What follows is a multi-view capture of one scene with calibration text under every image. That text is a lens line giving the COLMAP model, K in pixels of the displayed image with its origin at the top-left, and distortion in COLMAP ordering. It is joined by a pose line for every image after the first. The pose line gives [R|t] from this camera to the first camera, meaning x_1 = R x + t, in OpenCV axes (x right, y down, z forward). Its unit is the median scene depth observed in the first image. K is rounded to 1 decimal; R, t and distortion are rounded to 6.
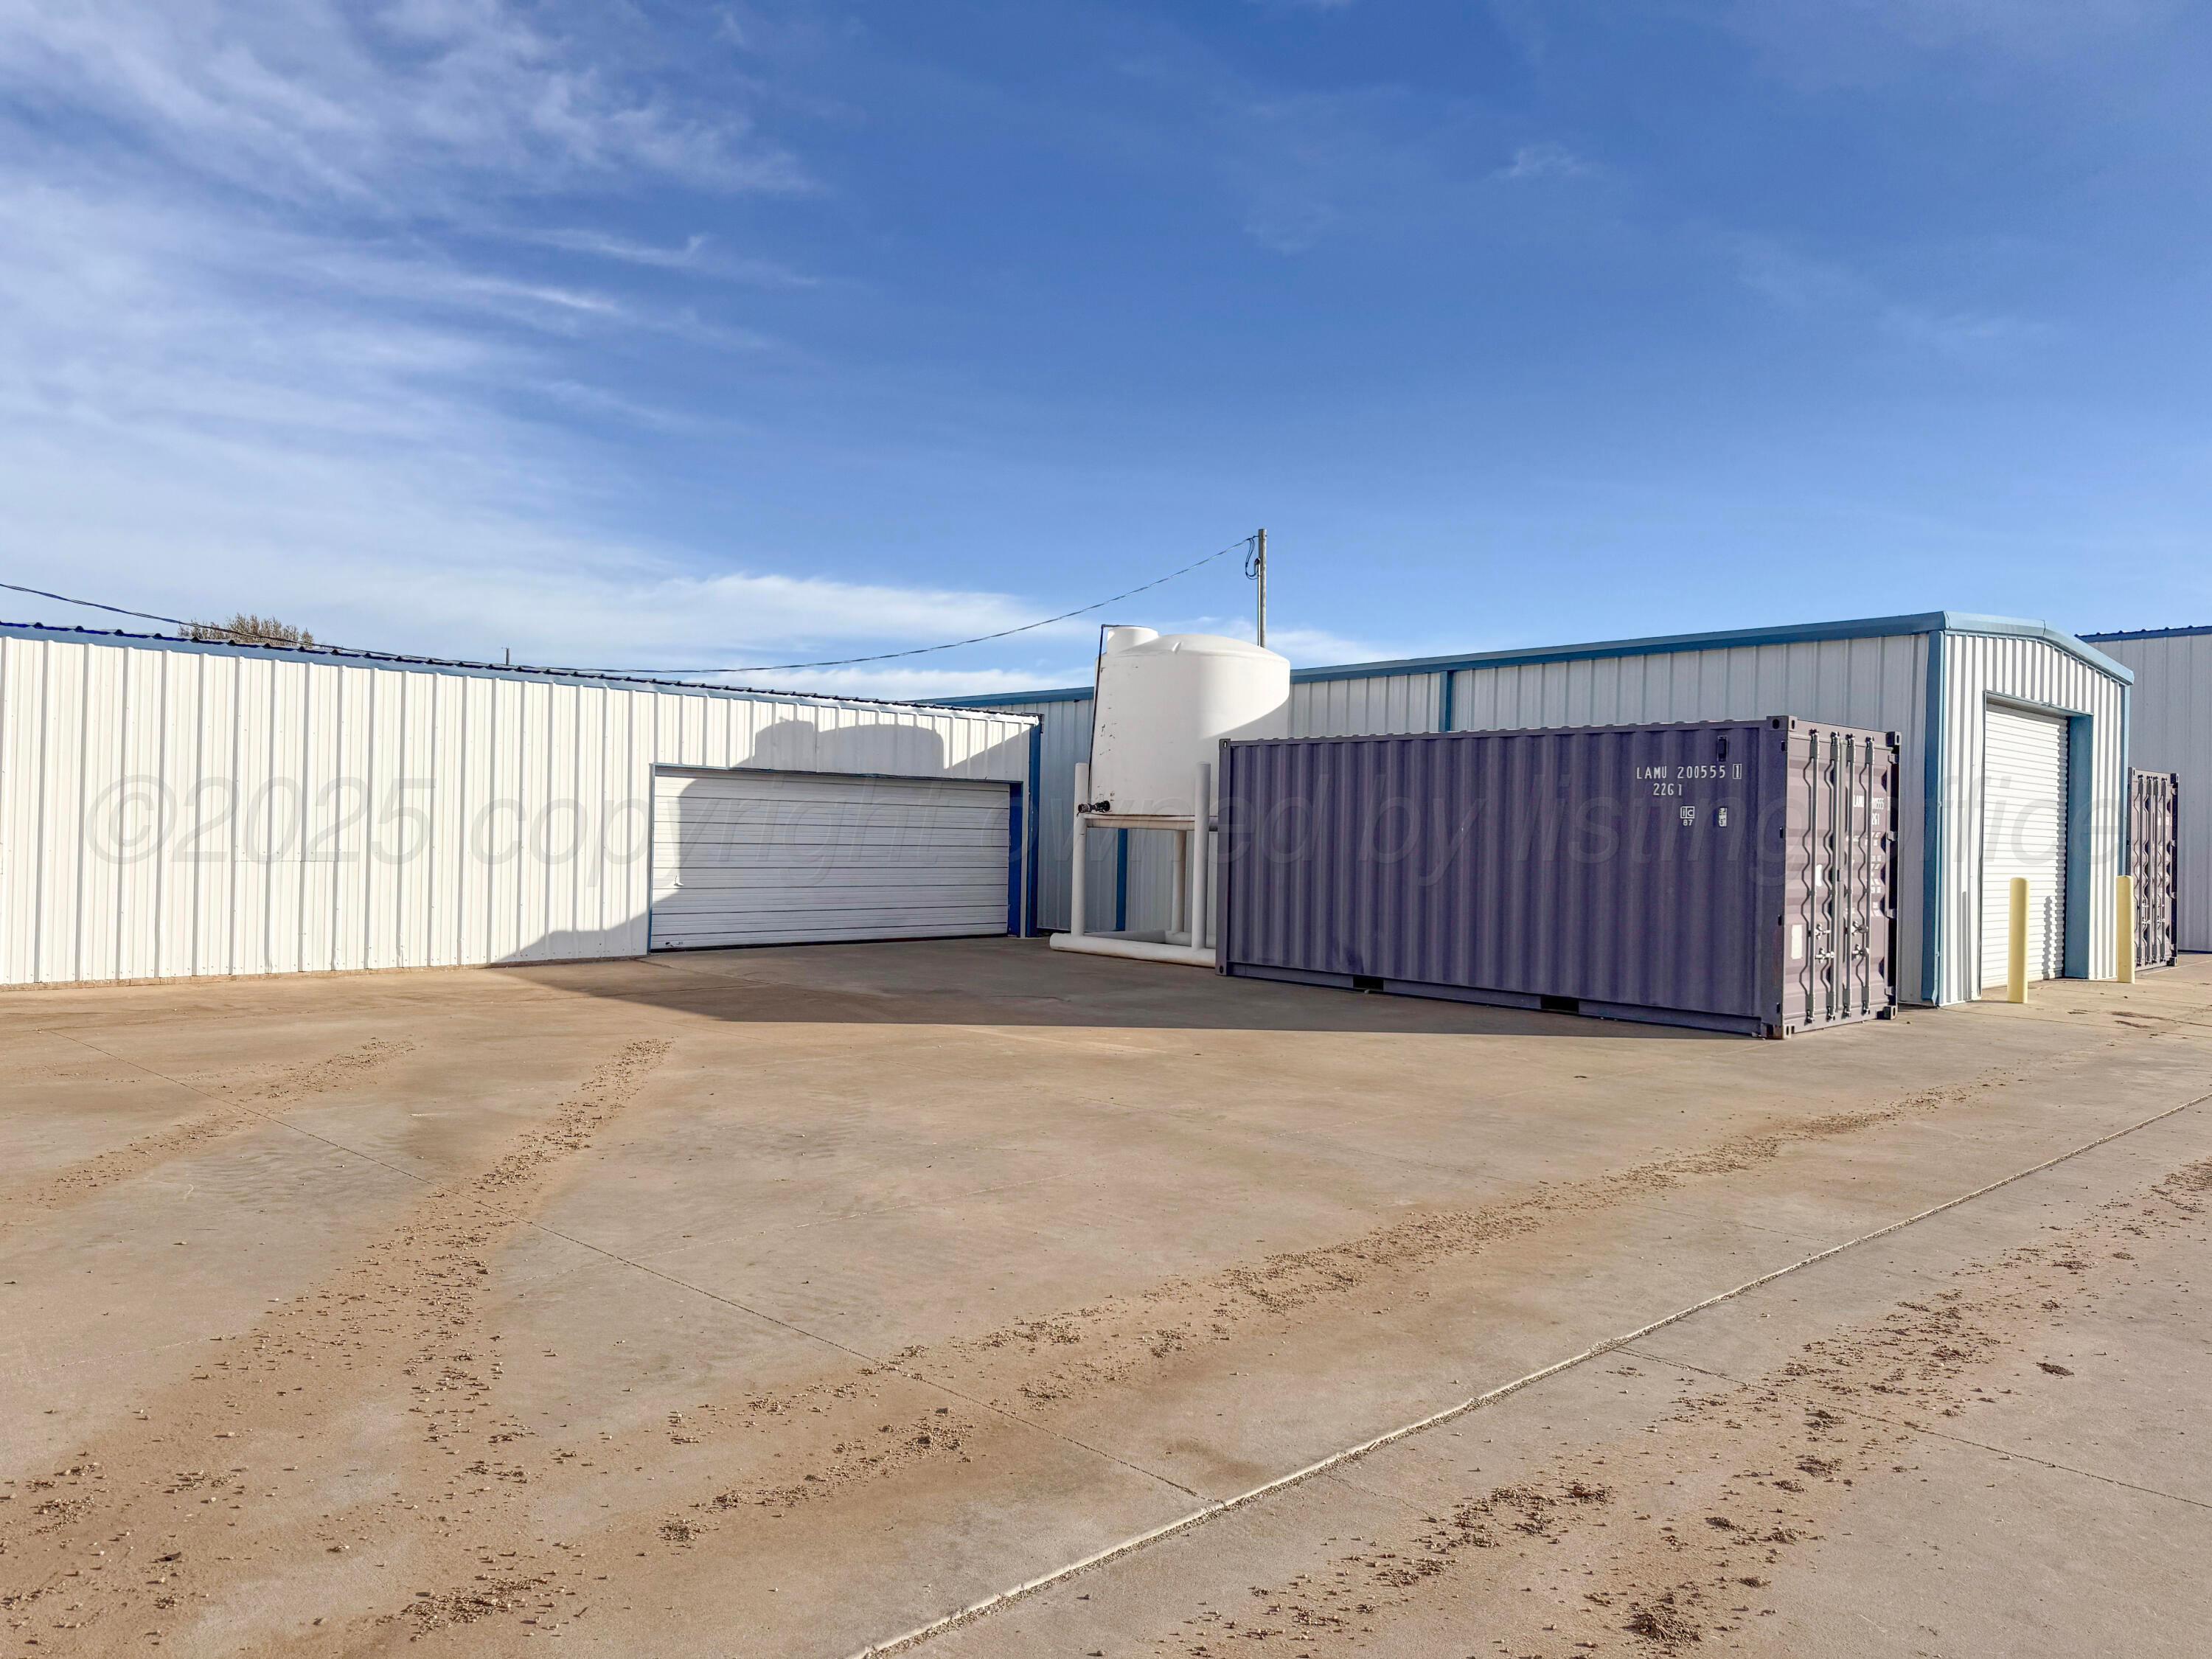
lens RADIAL K [[1604.8, 0, 1095.1], [0, 1604.8, 849.2], [0, 0, 1]] dist [0.058268, -0.077869]
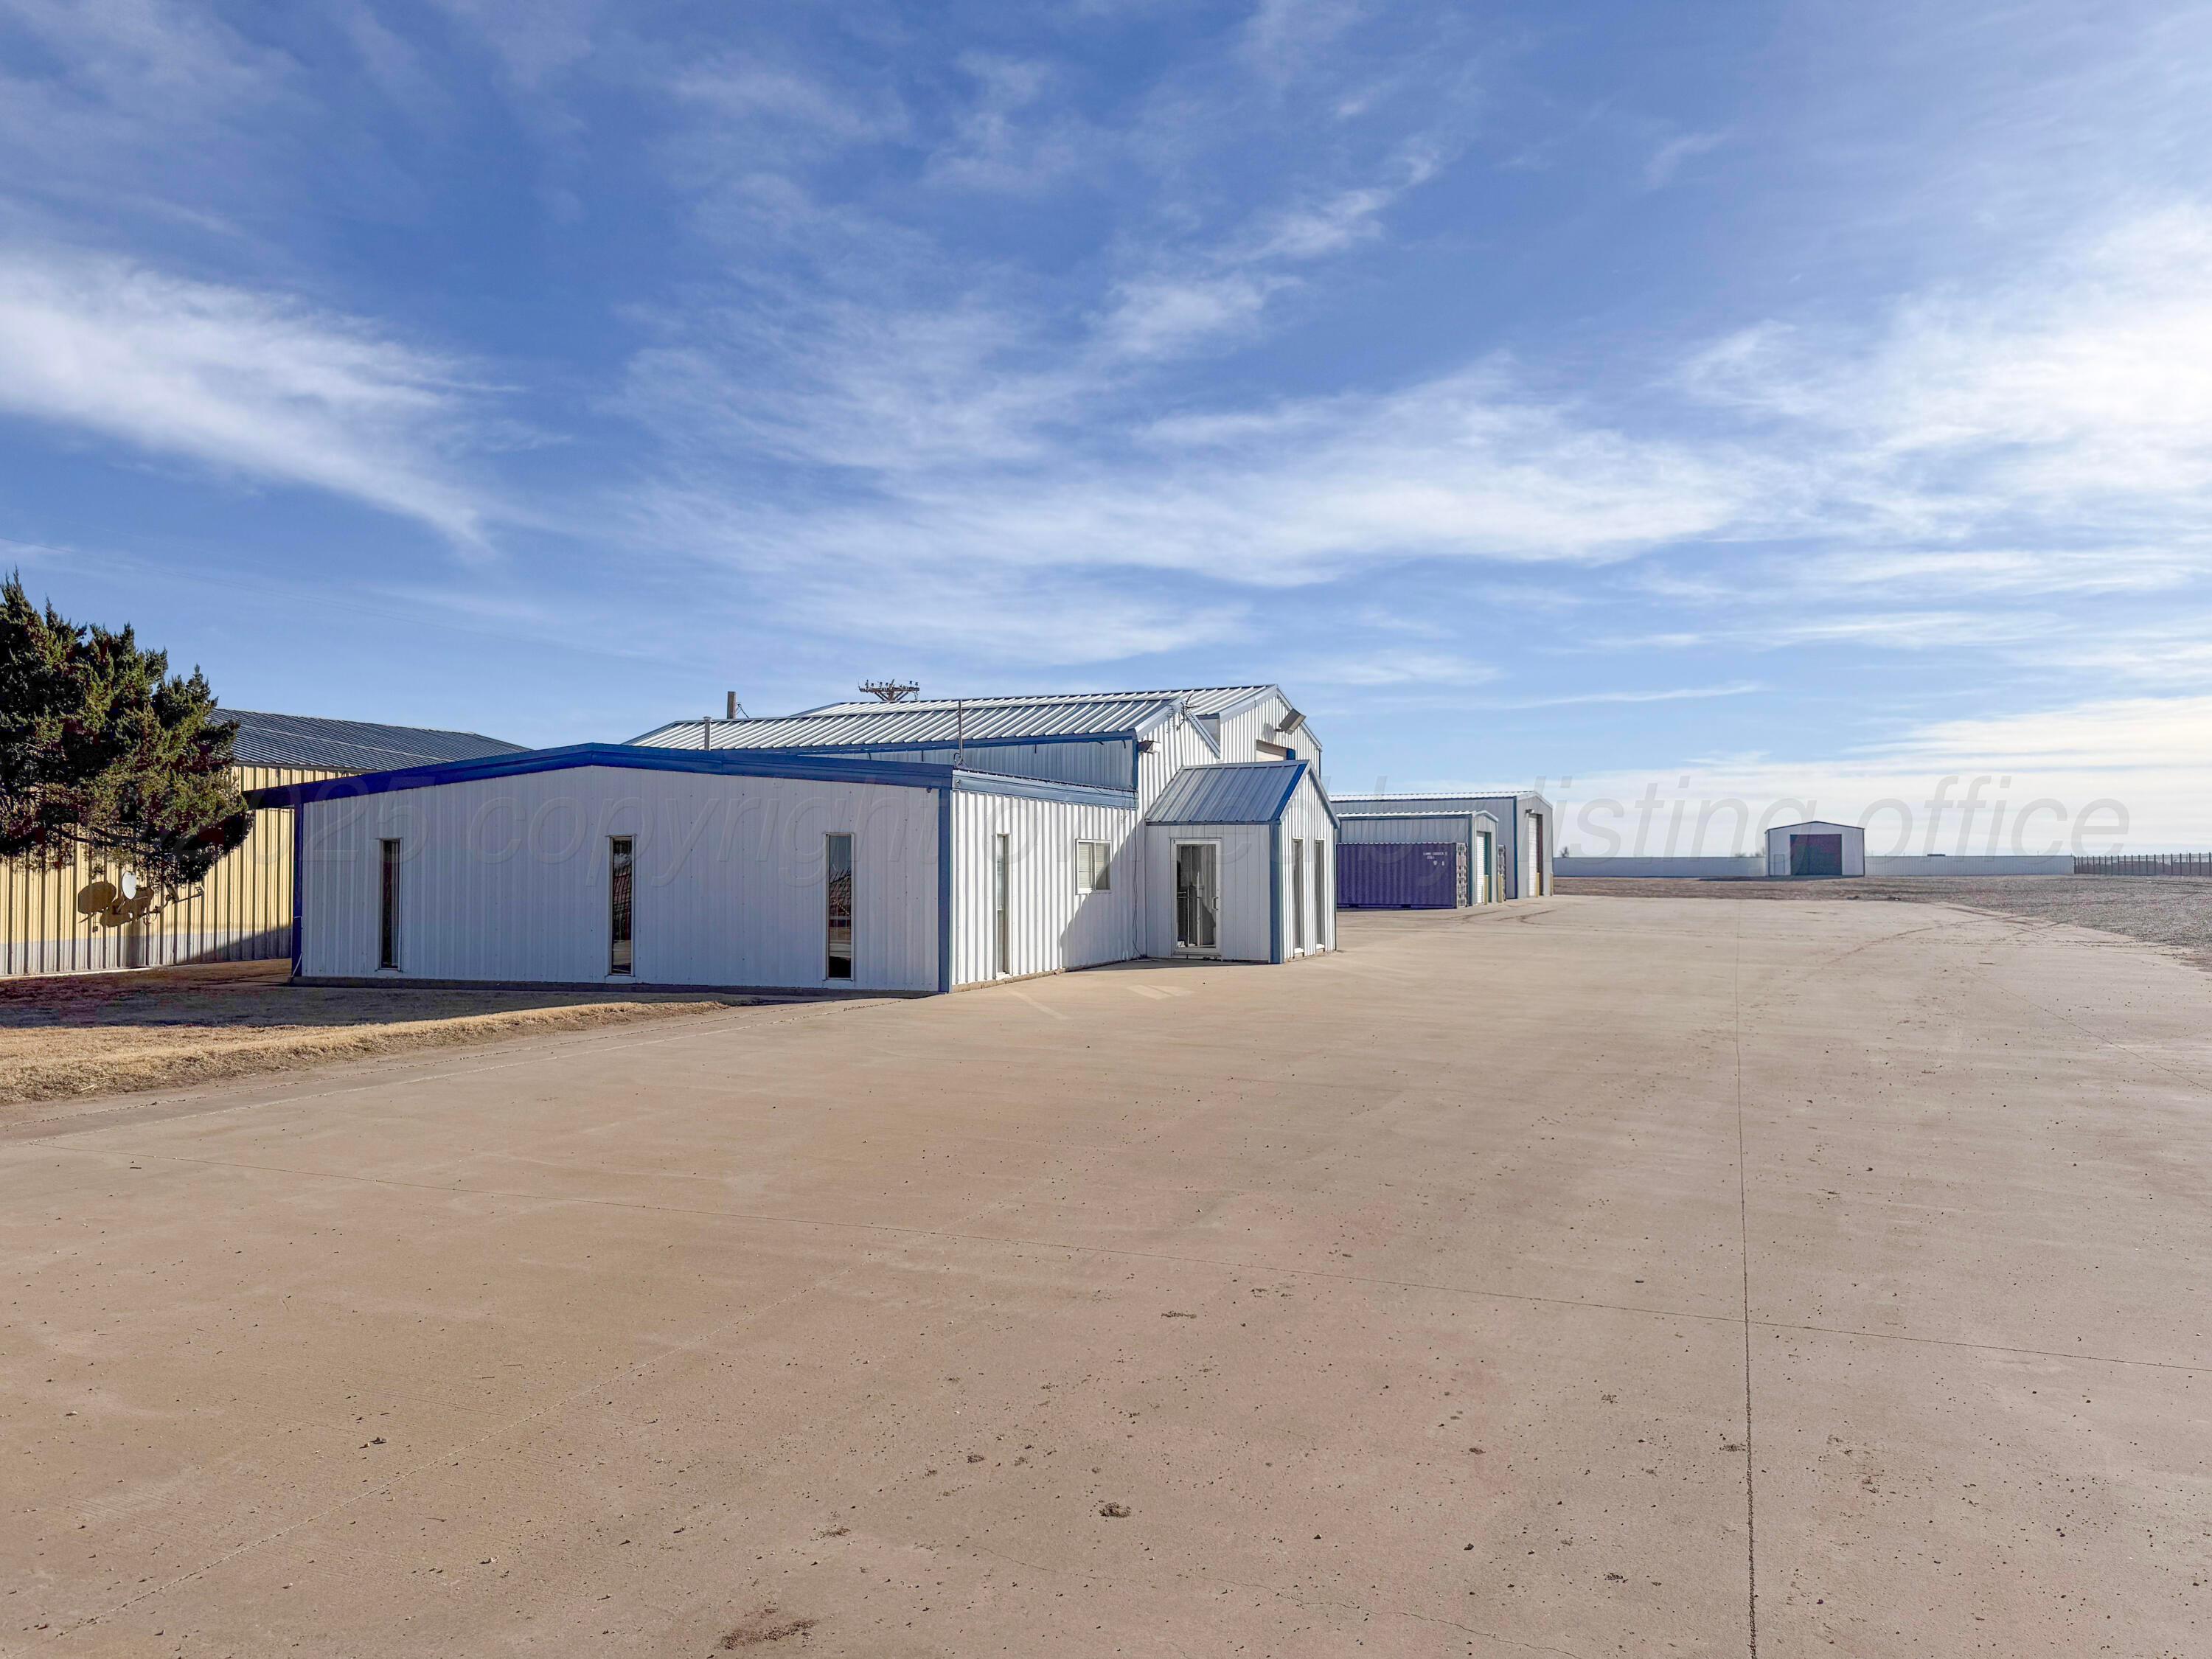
lens RADIAL K [[1604.8, 0, 1095.1], [0, 1604.8, 849.2], [0, 0, 1]] dist [0.058268, -0.077869]
pose [[0.922440, -0.000814, 0.386139, -1.894431], [0.013622, 0.999444, -0.030434, 0.056515], [-0.385900, 0.033333, 0.921938, -2.345096]]
